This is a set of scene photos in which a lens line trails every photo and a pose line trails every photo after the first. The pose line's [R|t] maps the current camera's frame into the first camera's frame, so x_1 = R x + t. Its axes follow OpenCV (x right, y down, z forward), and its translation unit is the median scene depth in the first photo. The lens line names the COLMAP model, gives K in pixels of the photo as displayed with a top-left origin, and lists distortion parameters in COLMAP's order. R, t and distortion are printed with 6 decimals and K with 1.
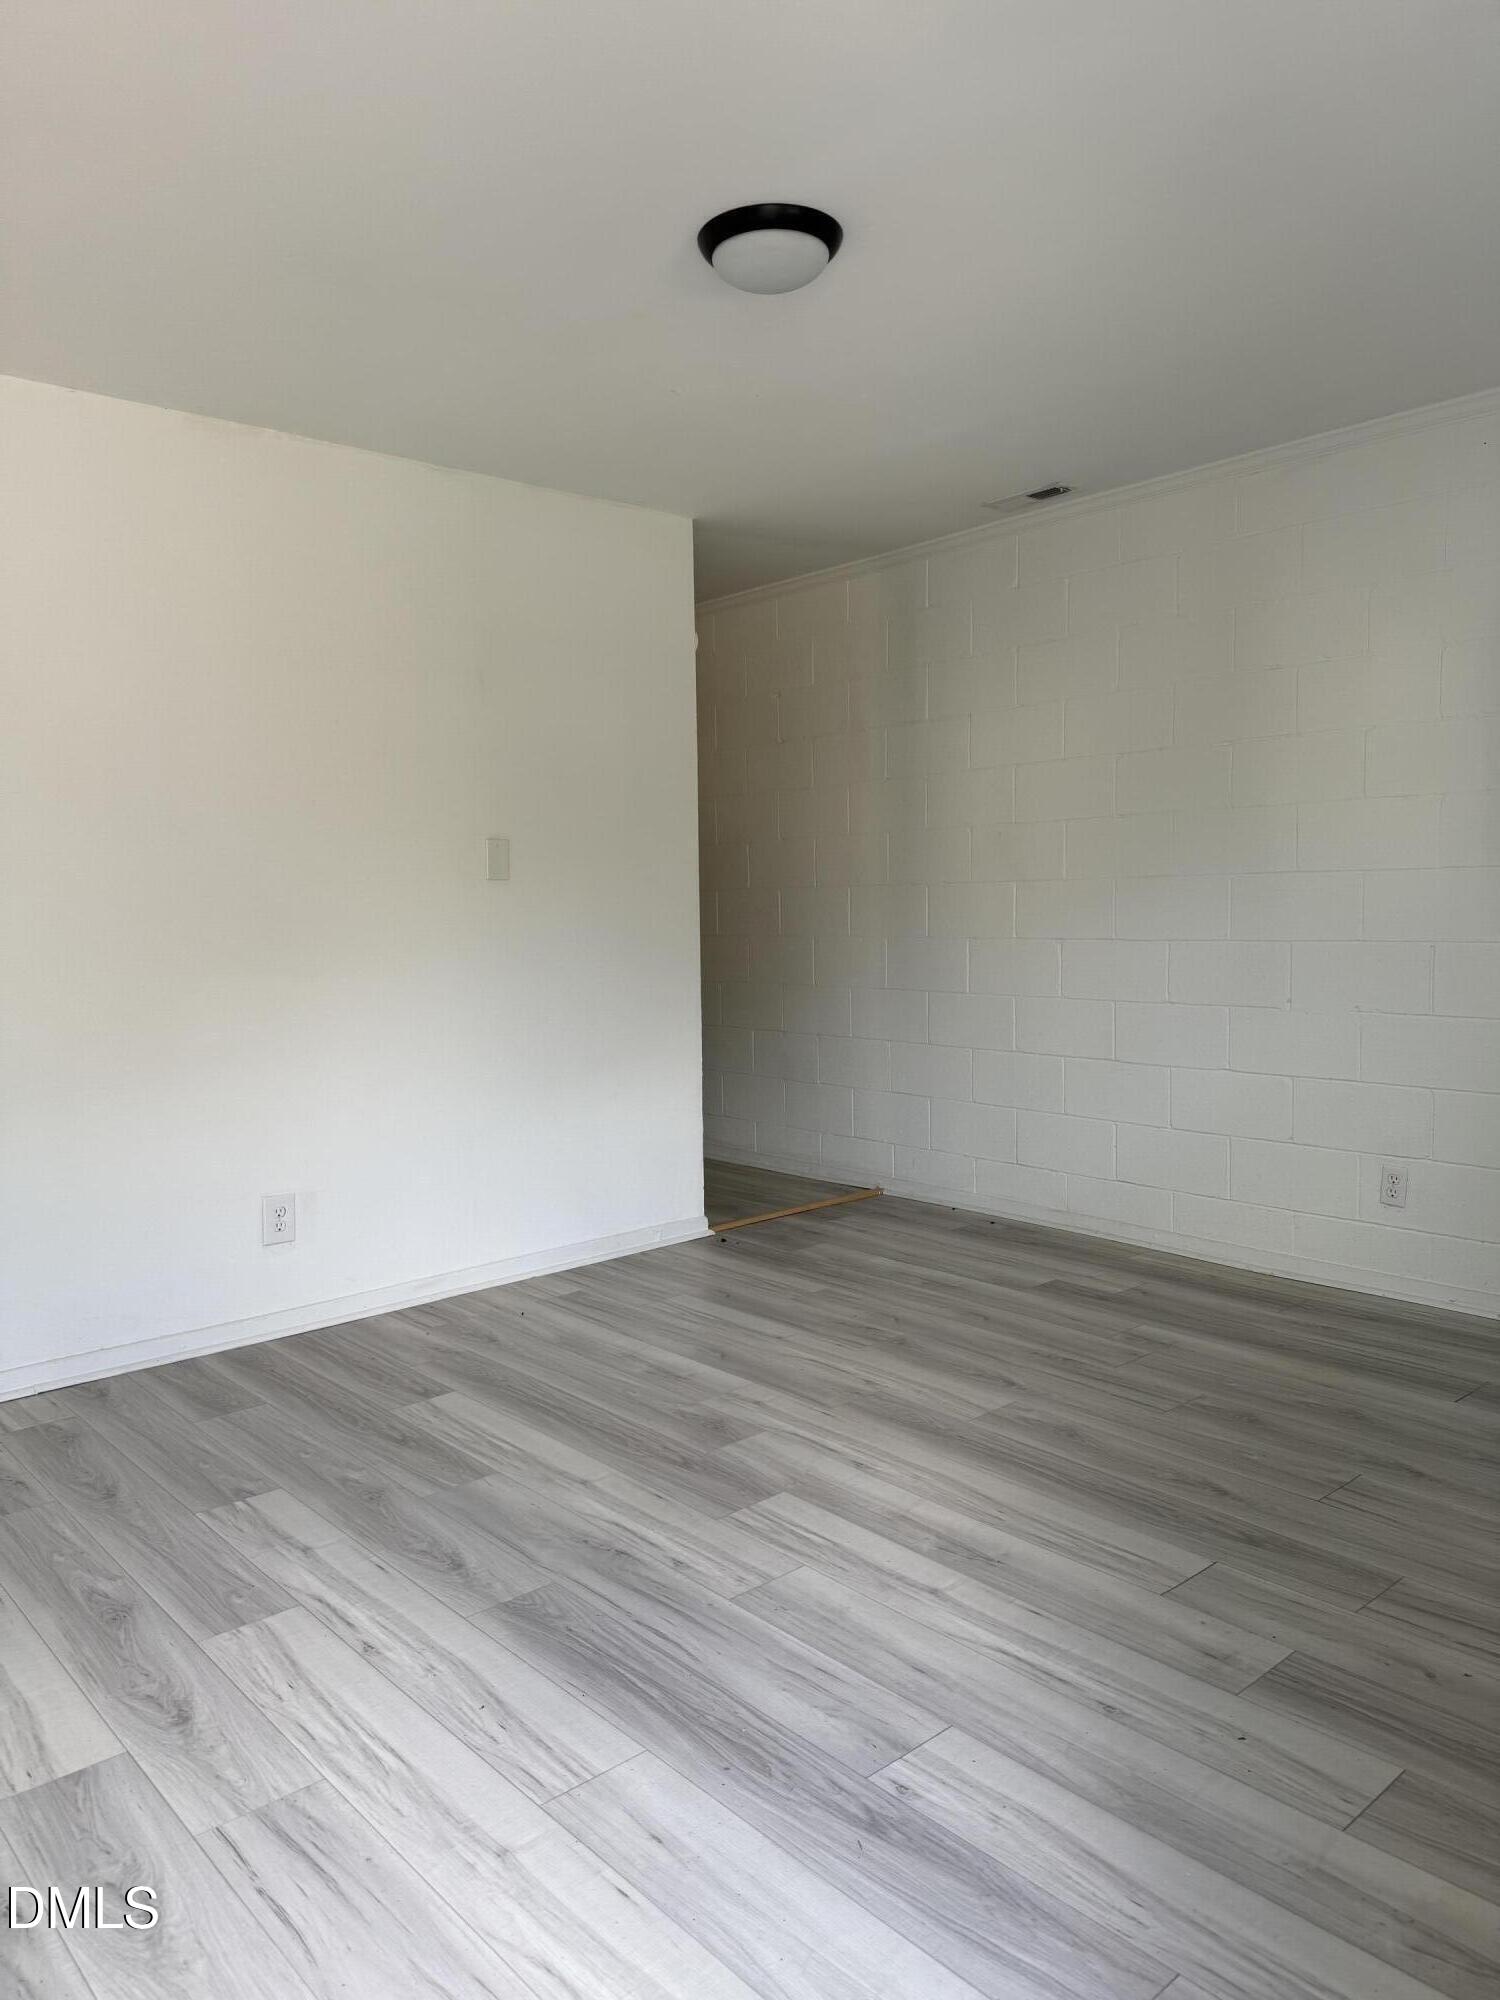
lens RADIAL K [[1438.6, 0, 748.8], [0, 1438.6, 1000.0], [0, 0, 1]] dist [0.019766, -0.010126]
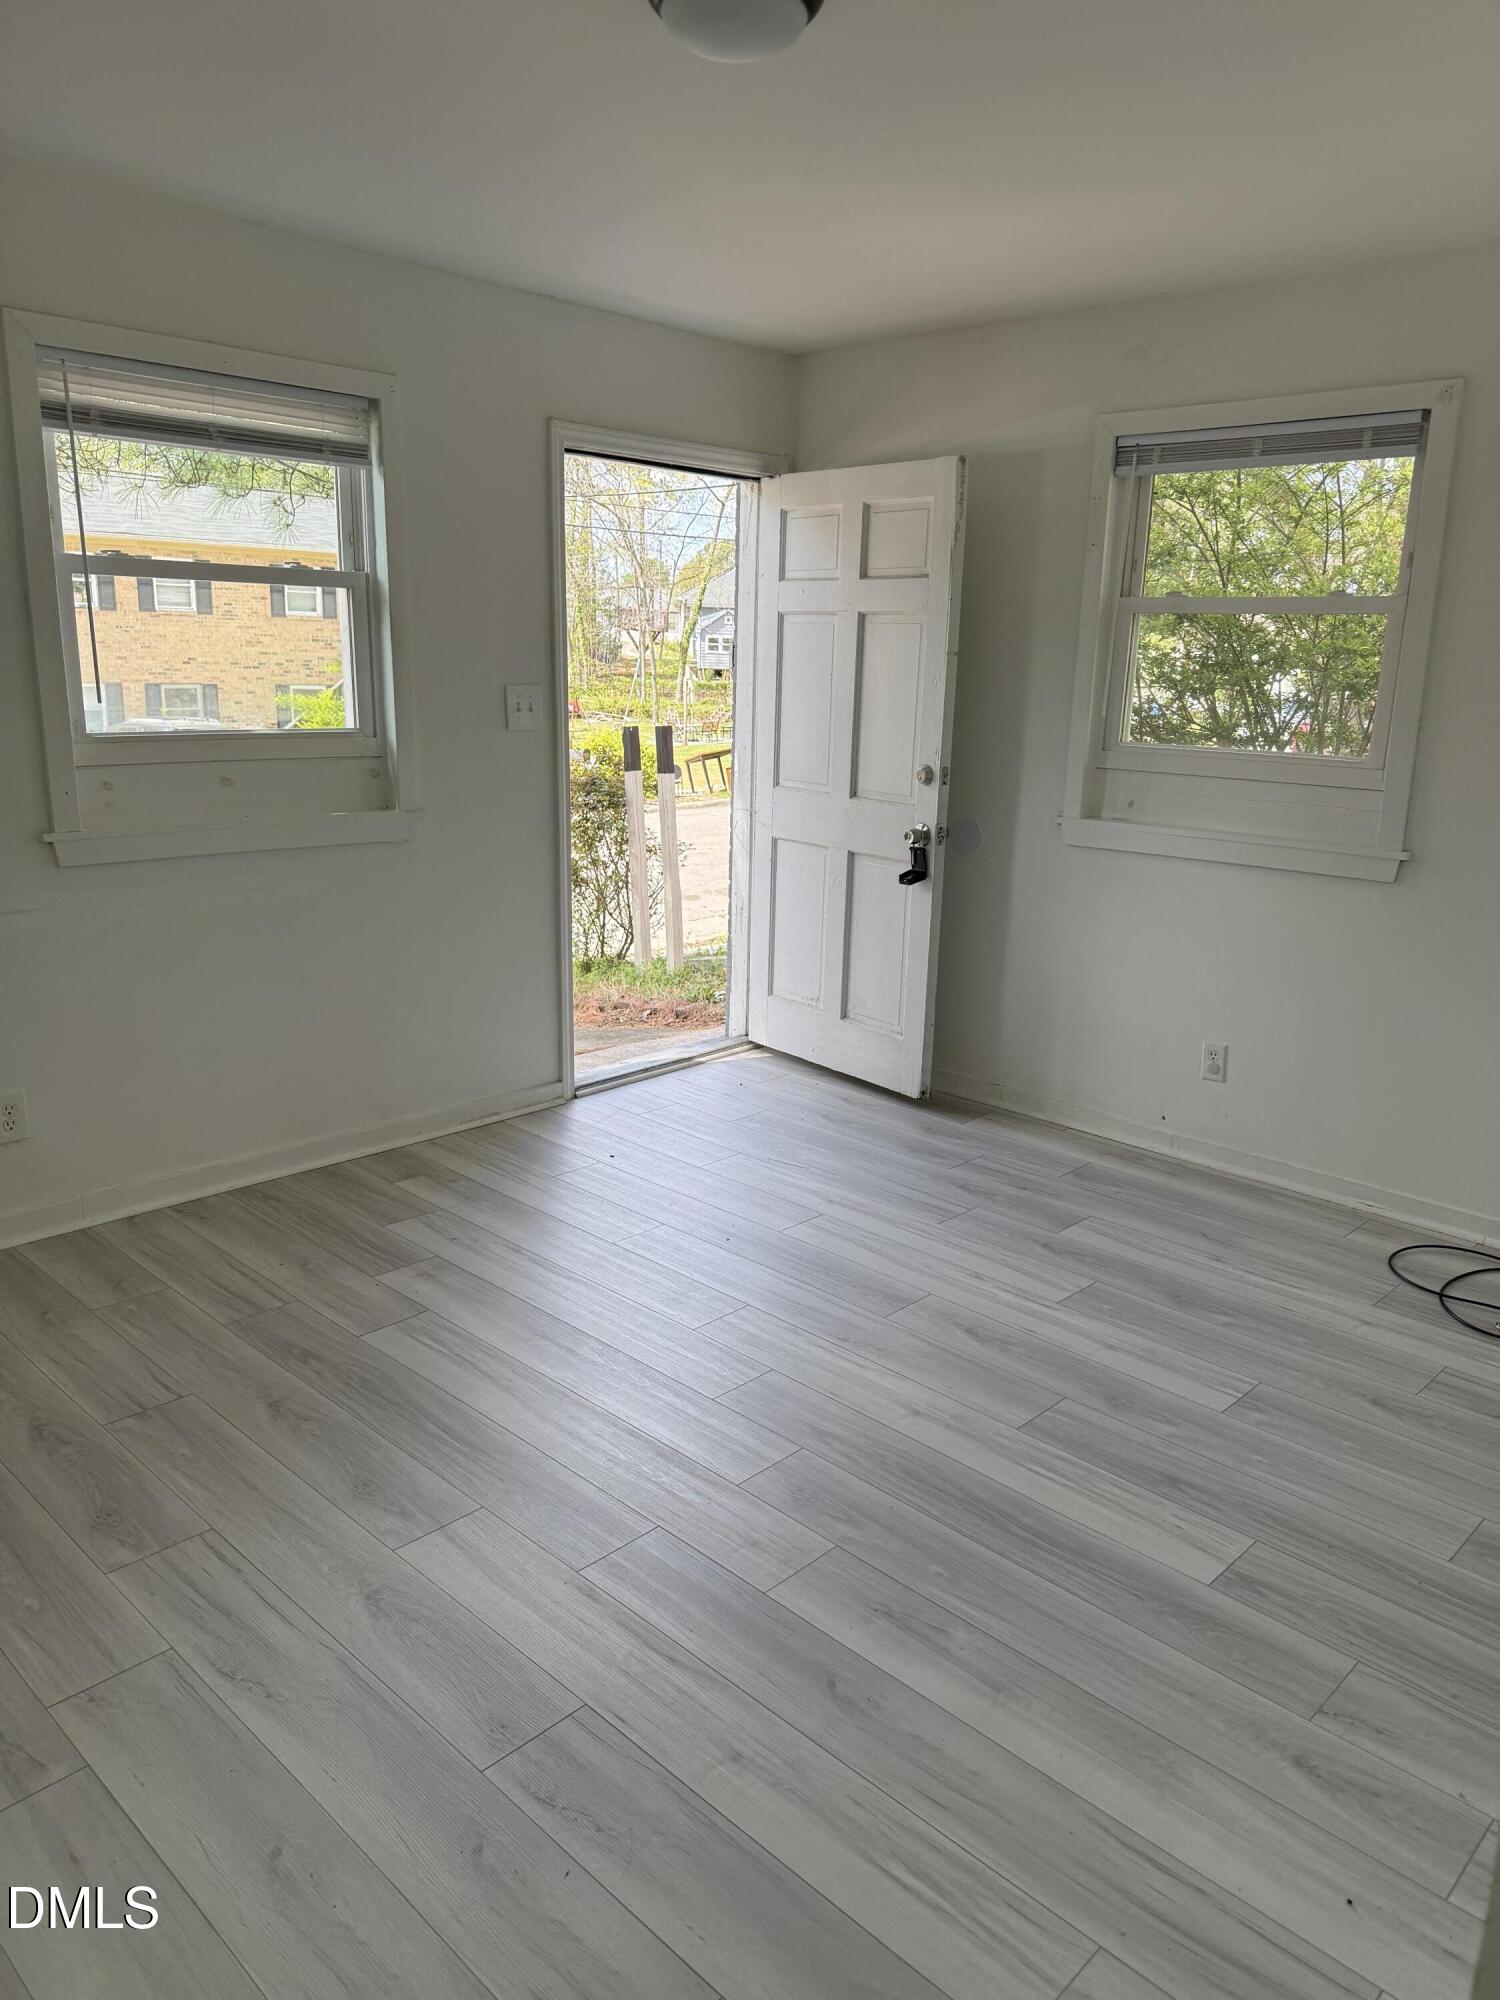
lens RADIAL K [[1438.6, 0, 751.1], [0, 1438.6, 1002.5], [0, 0, 1]] dist [0.019766, -0.010126]
pose [[-0.997415, 0.007880, -0.071419, 0.067897], [-0.014219, 0.952666, 0.303686, -0.232350], [0.070431, 0.303917, -0.950092, 1.884950]]
